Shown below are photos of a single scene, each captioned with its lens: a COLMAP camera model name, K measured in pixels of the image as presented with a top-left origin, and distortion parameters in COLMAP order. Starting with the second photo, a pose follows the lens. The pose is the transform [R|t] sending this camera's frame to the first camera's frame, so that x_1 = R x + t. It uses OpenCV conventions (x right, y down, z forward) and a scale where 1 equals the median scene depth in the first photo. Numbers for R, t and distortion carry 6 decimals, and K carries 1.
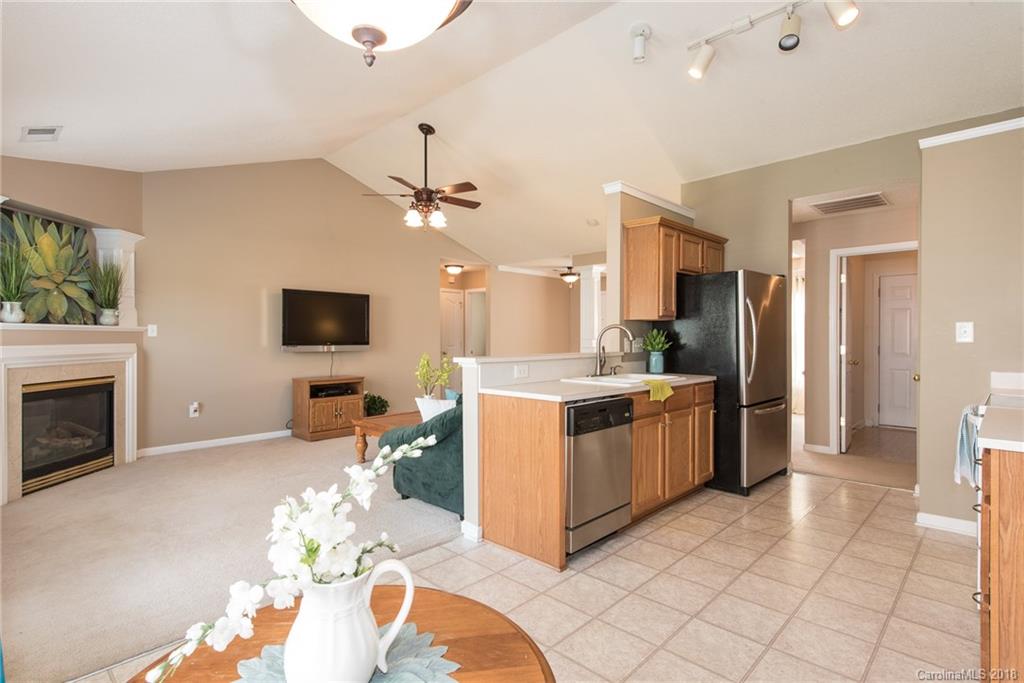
lens RADIAL K [[522.9, 0, 518.1], [0, 522.9, 340.3], [0, 0, 1]] dist [0.002167, -0.005179]
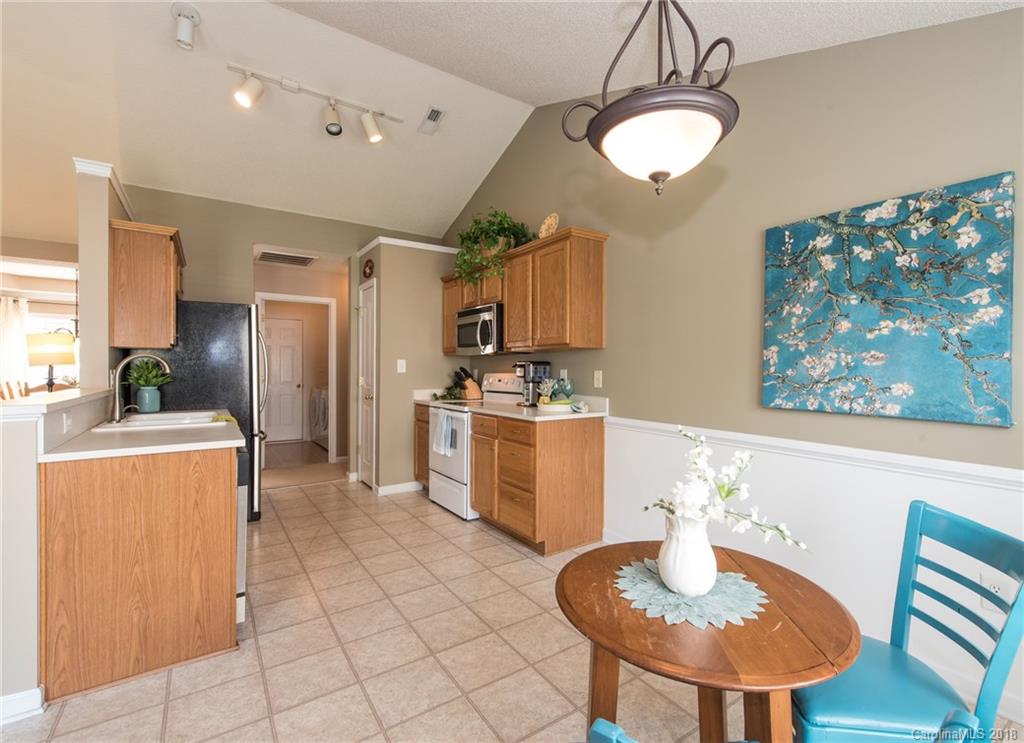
lens RADIAL K [[479.6, 0, 546.8], [0, 479.6, 365.0], [0, 0, 1]] dist [0.029491, -0.002765]
pose [[0.162080, 0.008136, 0.986744, -0.394872], [0.005210, 0.999945, -0.009101, -0.001952], [-0.986764, 0.006616, 0.162028, 0.242501]]
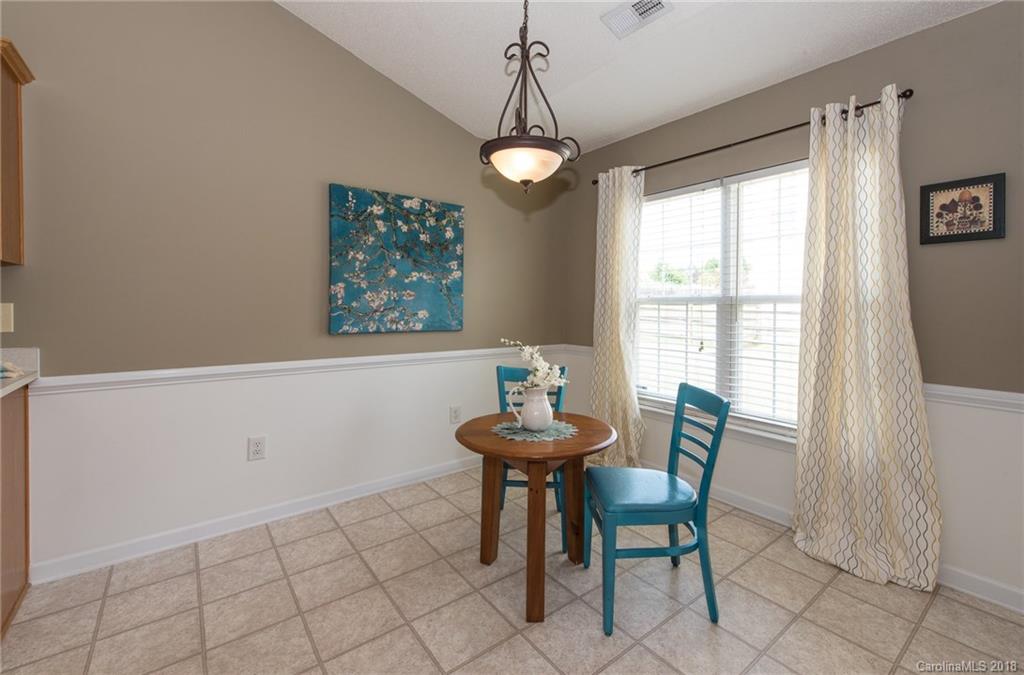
lens RADIAL K [[426.9, 0, 539.6], [0, 426.9, 312.5], [0, 0, 1]] dist [0.001466, -0.001277]
pose [[-0.995386, -0.004934, 0.095819, -0.138988], [-0.002182, 0.999583, 0.028798, -0.003832], [-0.095922, 0.028456, -0.994982, 0.640607]]
